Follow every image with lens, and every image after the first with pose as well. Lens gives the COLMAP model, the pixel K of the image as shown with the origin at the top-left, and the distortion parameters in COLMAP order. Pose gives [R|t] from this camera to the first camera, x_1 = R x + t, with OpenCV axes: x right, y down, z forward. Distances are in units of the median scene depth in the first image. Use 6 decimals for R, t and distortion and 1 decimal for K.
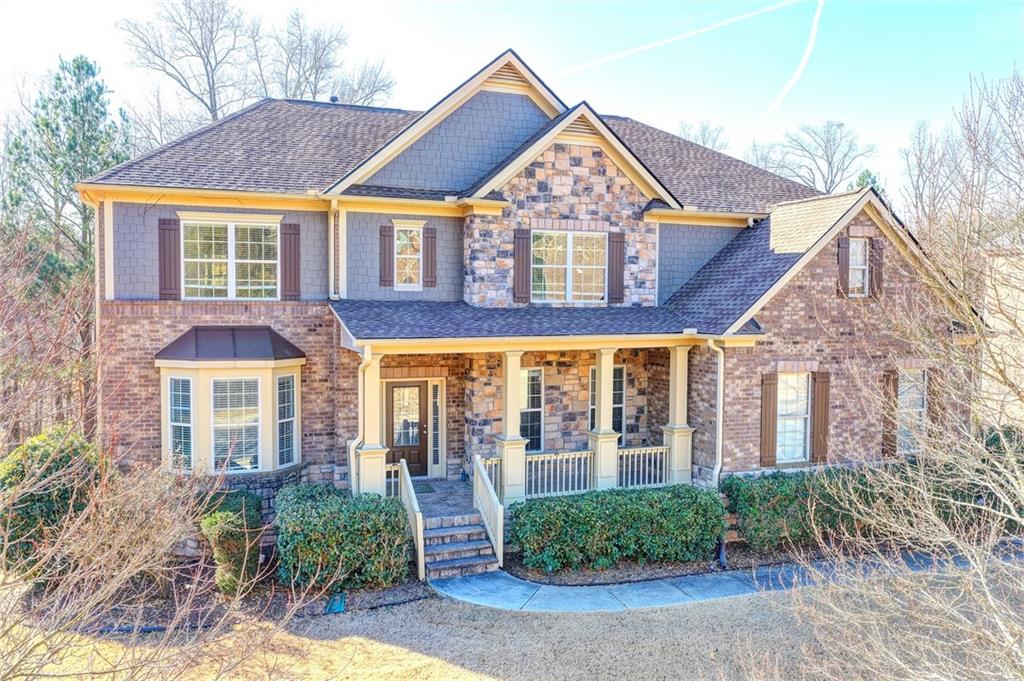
lens RADIAL K [[848.4, 0, 516.3], [0, 848.4, 345.4], [0, 0, 1]] dist [-0.005198, 0.029179]
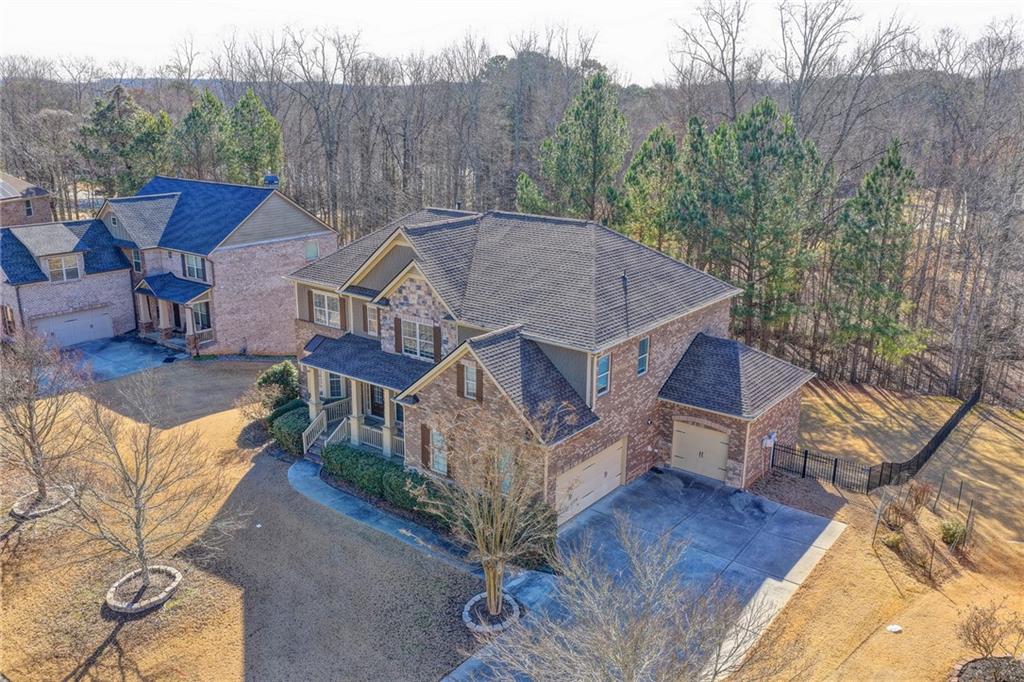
lens RADIAL K [[848.4, 0, 516.3], [0, 848.4, 345.9], [0, 0, 1]] dist [-0.005198, 0.029179]
pose [[0.513274, 0.239809, -0.824040, 1.868271], [-0.053810, 0.967271, 0.247974, -0.600540], [0.856536, -0.082937, 0.509379, 0.213123]]
